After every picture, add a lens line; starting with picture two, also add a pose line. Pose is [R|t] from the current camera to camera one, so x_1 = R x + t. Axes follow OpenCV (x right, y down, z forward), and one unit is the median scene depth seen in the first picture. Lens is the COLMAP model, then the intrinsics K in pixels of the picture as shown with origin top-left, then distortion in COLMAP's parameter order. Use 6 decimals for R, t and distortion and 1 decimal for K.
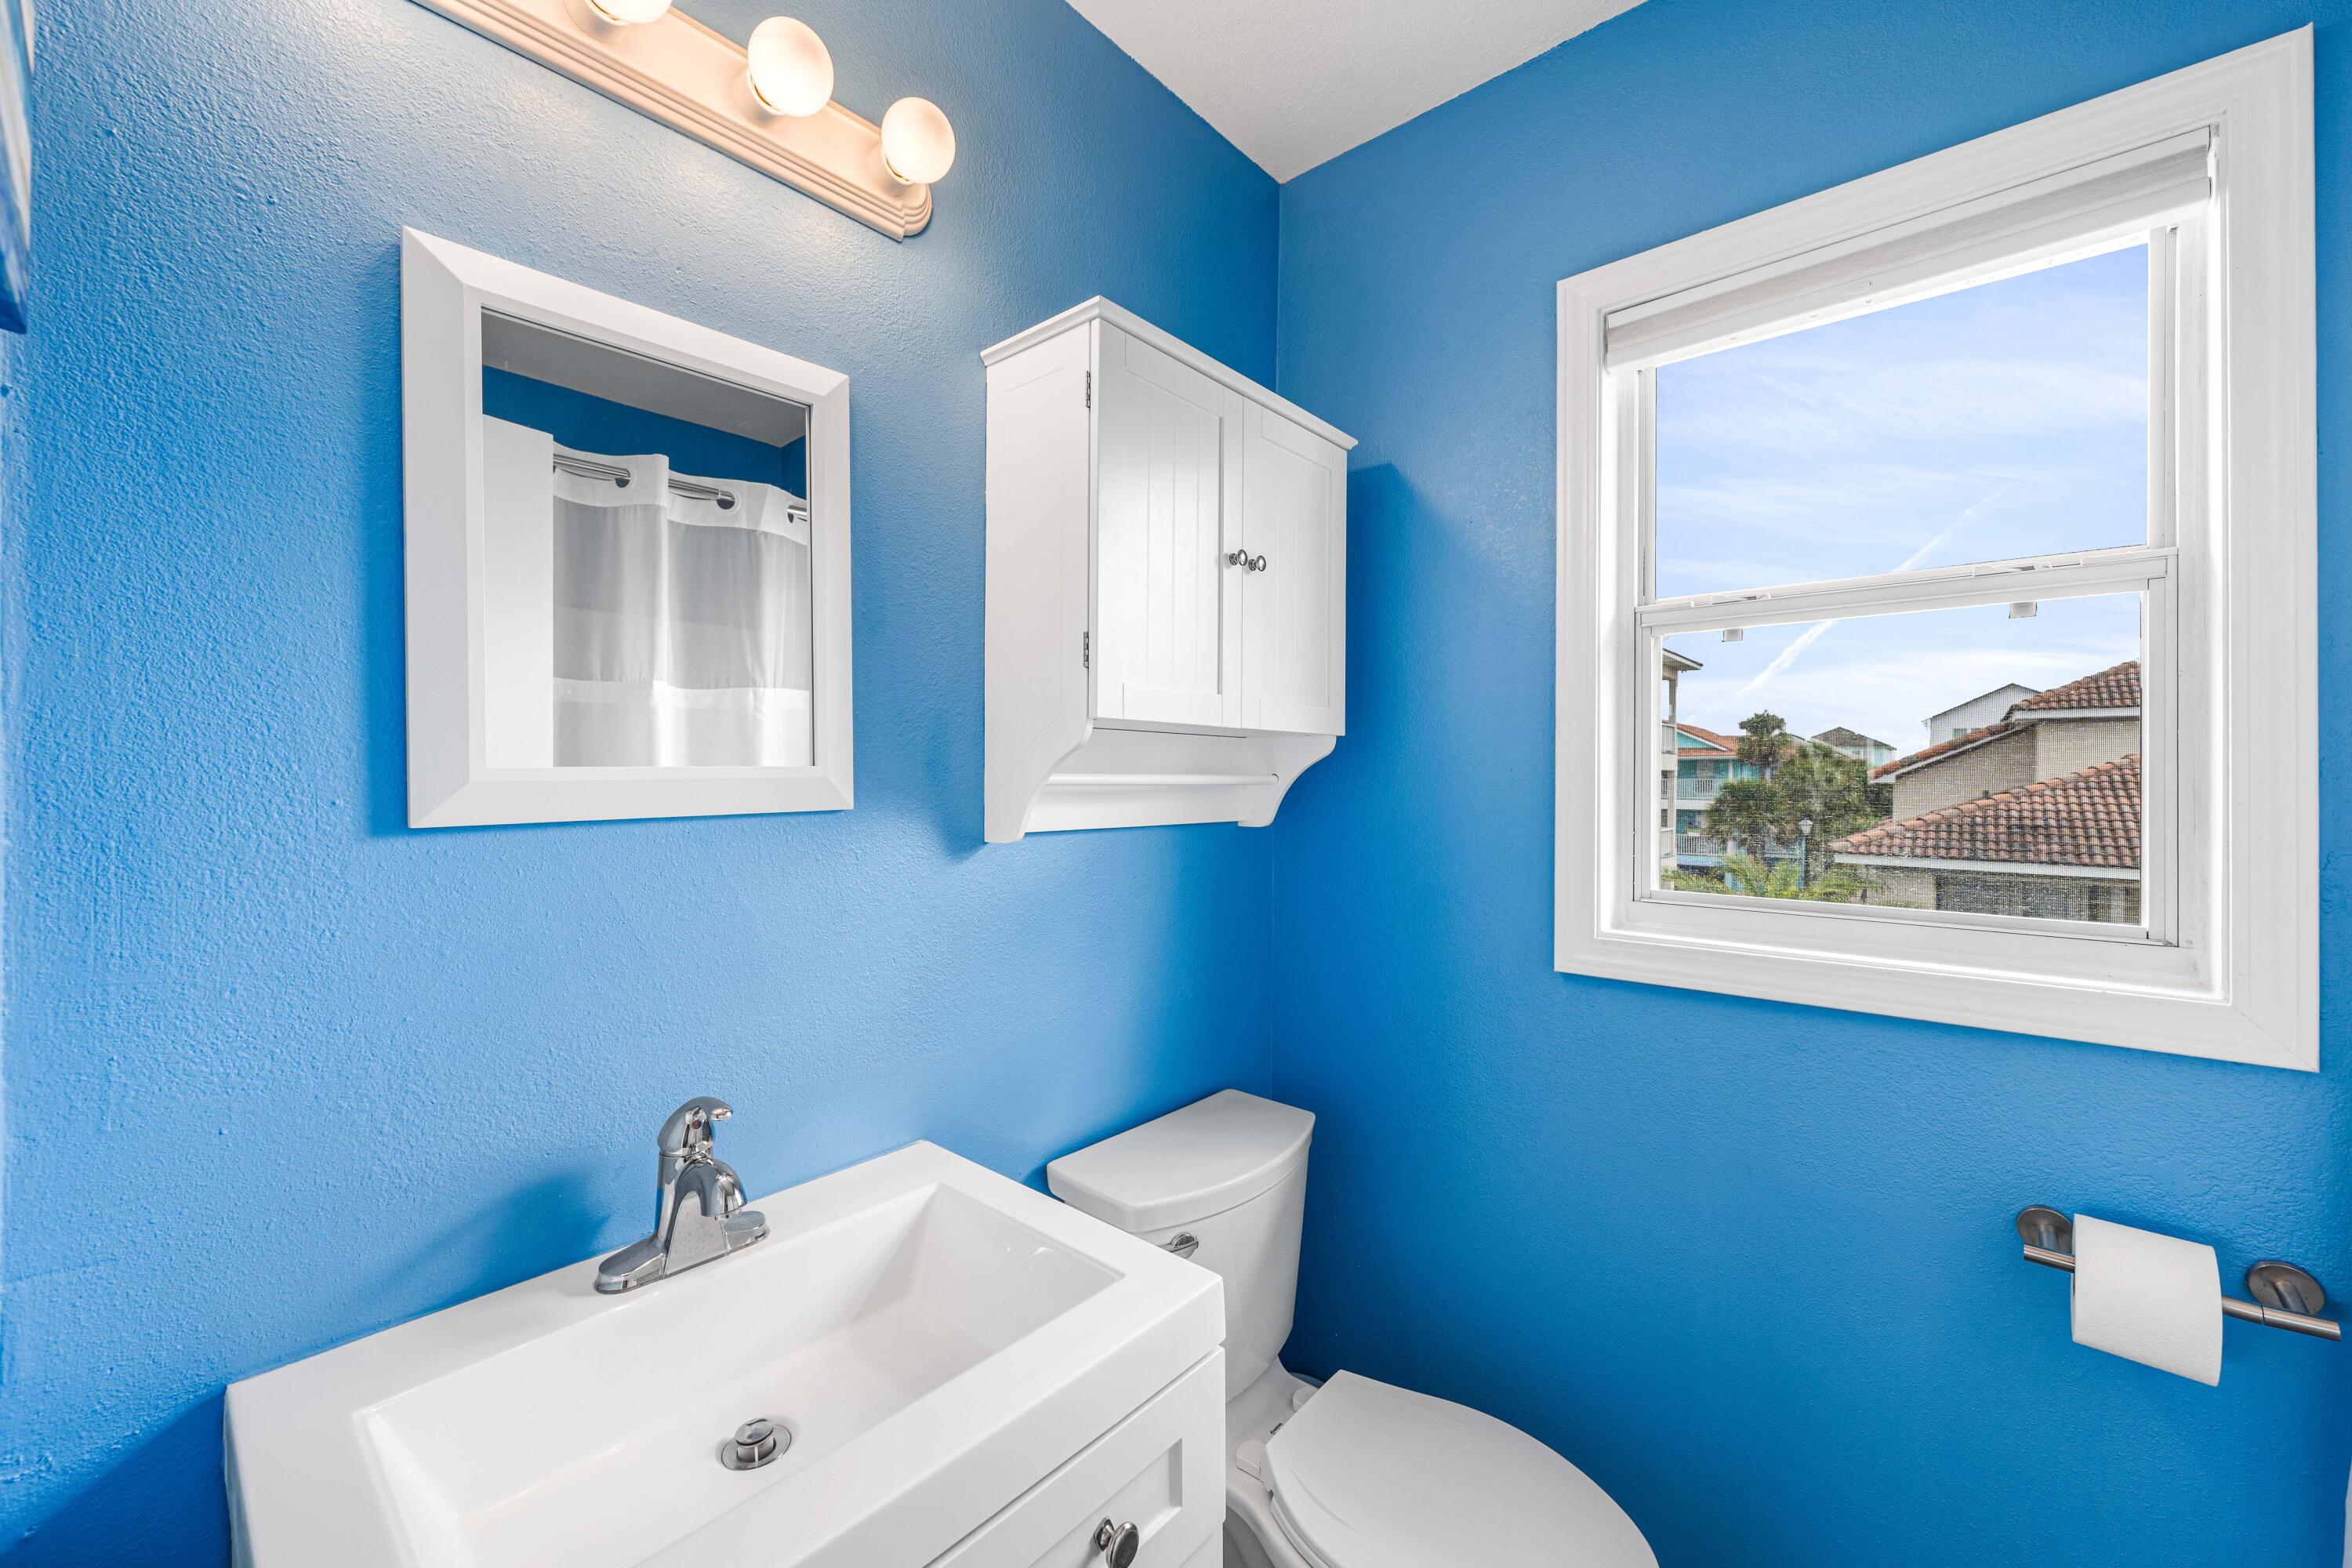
lens RADIAL K [[917.0, 0, 1173.1], [0, 917.0, 776.9], [0, 0, 1]] dist [-0.001589, -0.000062]
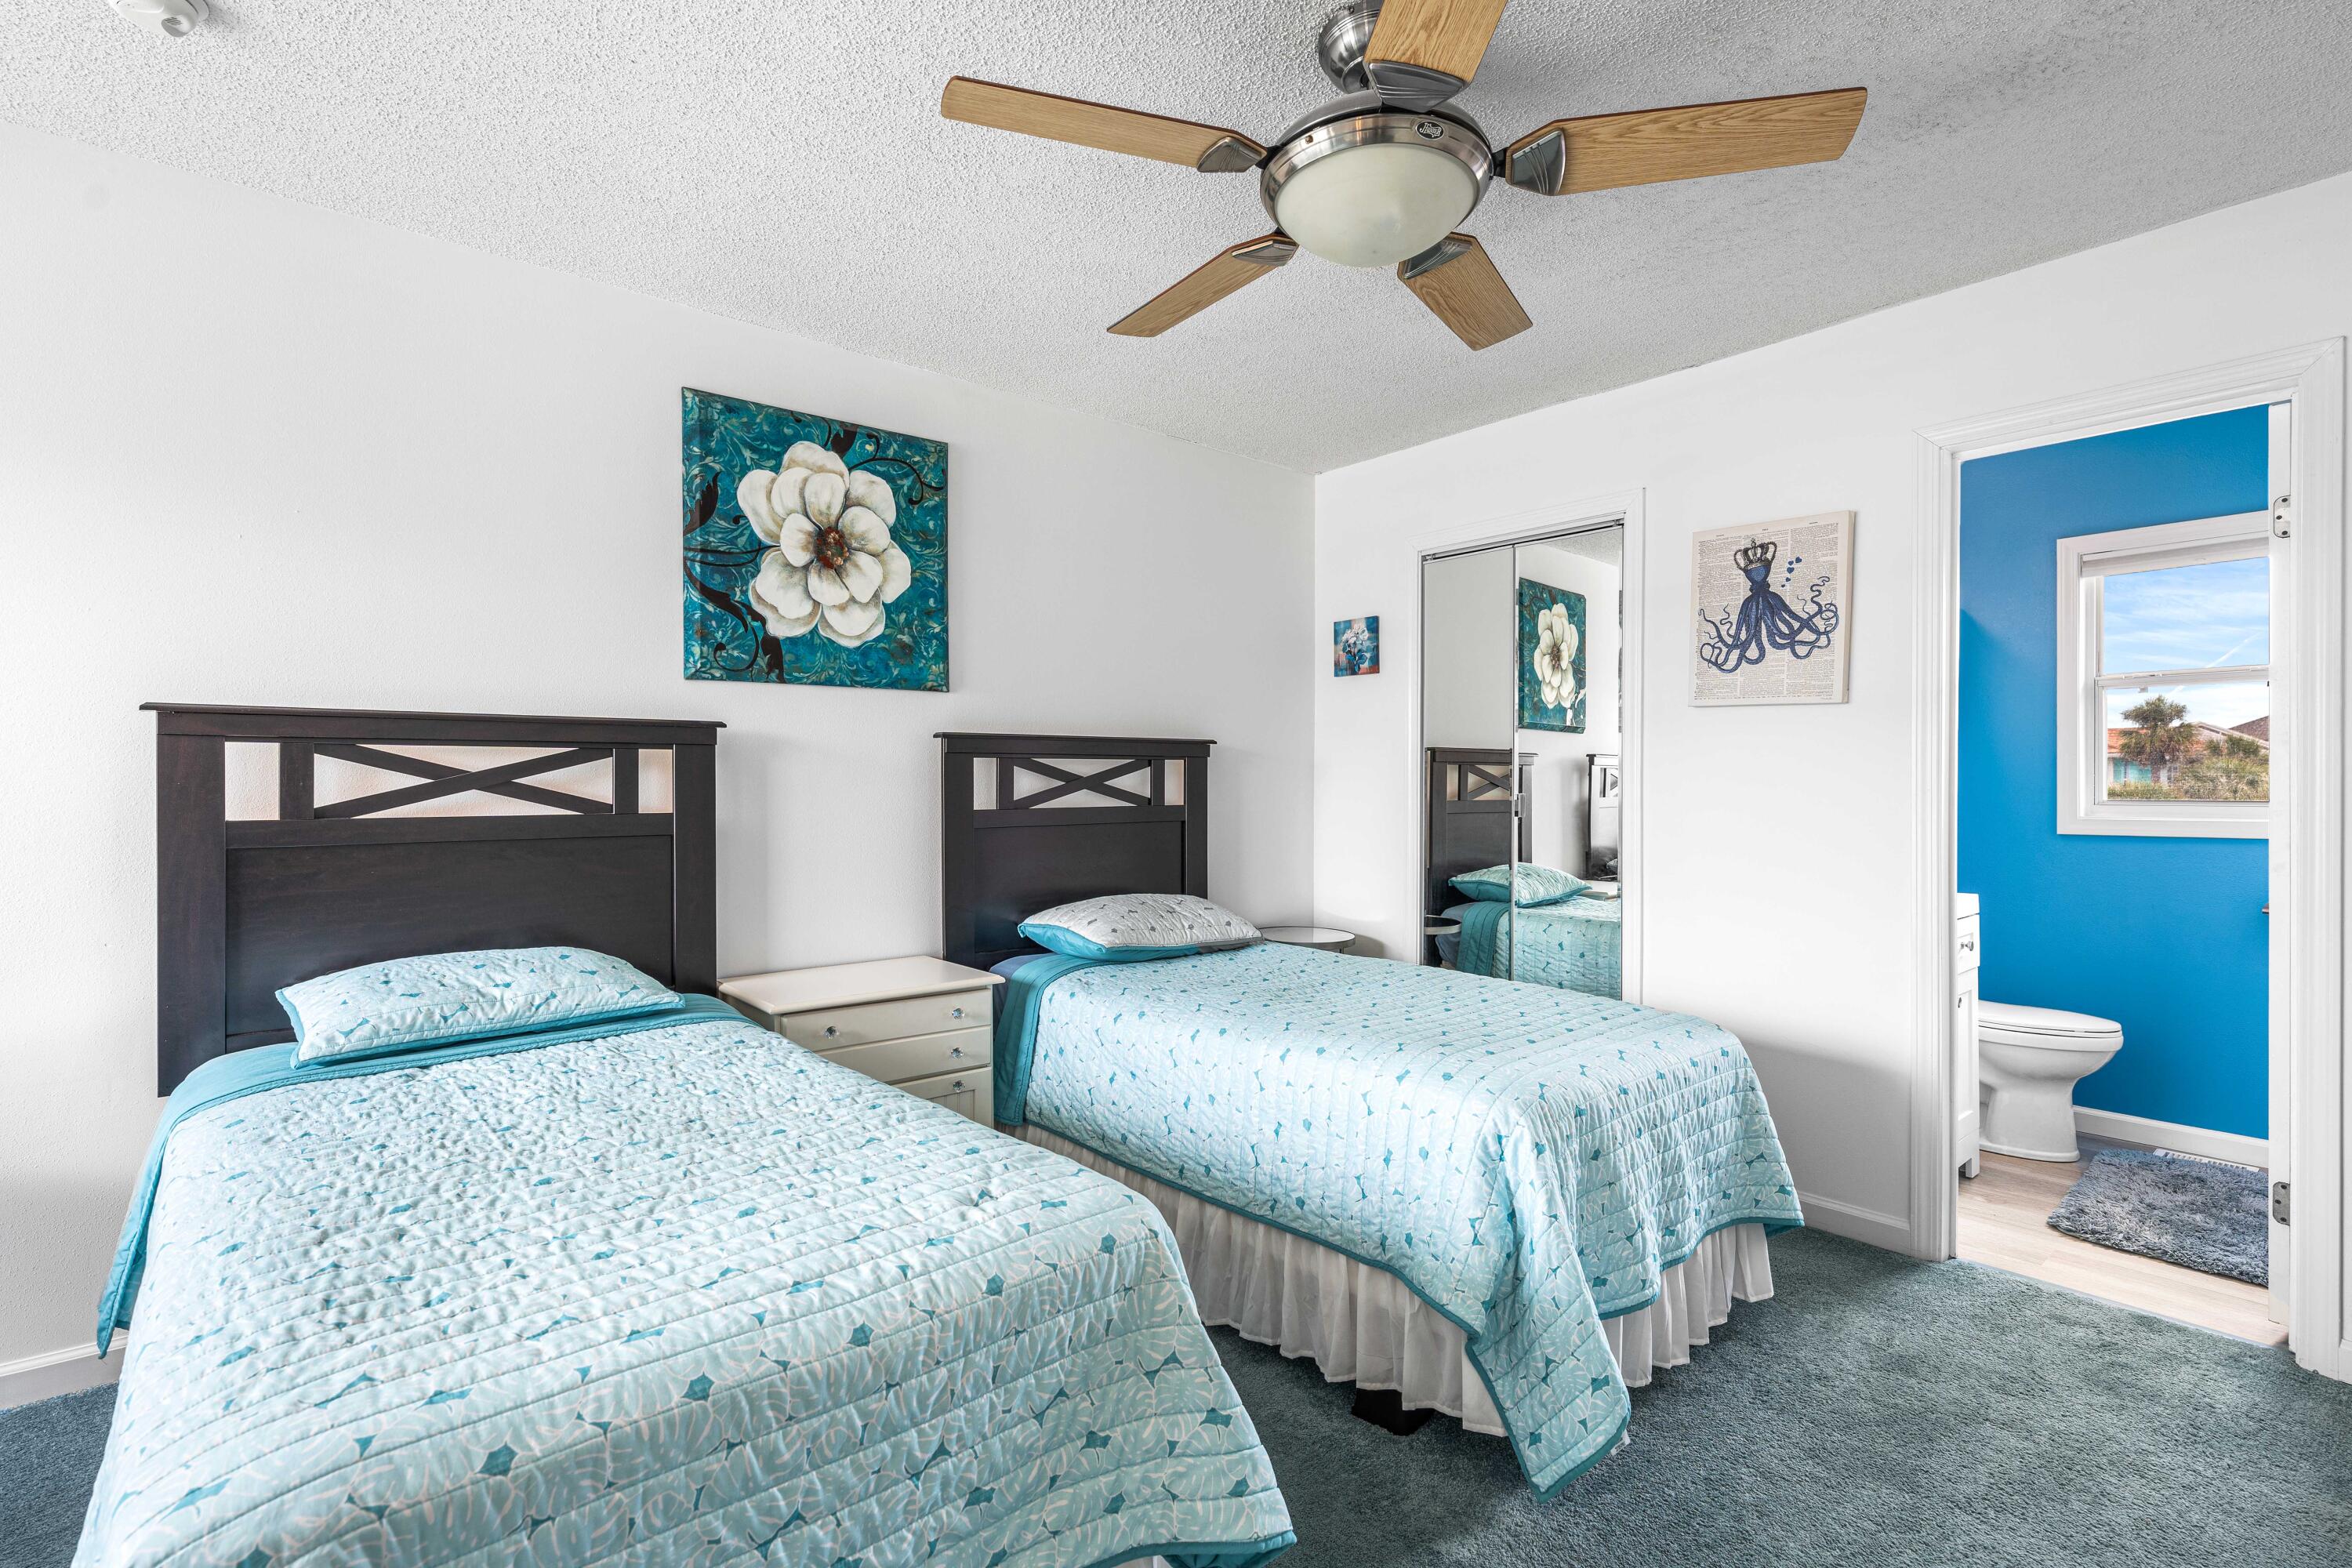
lens RADIAL K [[1047.6, 0, 1178.5], [0, 1047.6, 788.2], [0, 0, 1]] dist [-0.000162, 0.000100]
pose [[0.984036, -0.000247, -0.177969, -1.314295], [0.001325, 0.999981, 0.005938, 0.072255], [0.177965, -0.006079, 0.984018, -2.038208]]
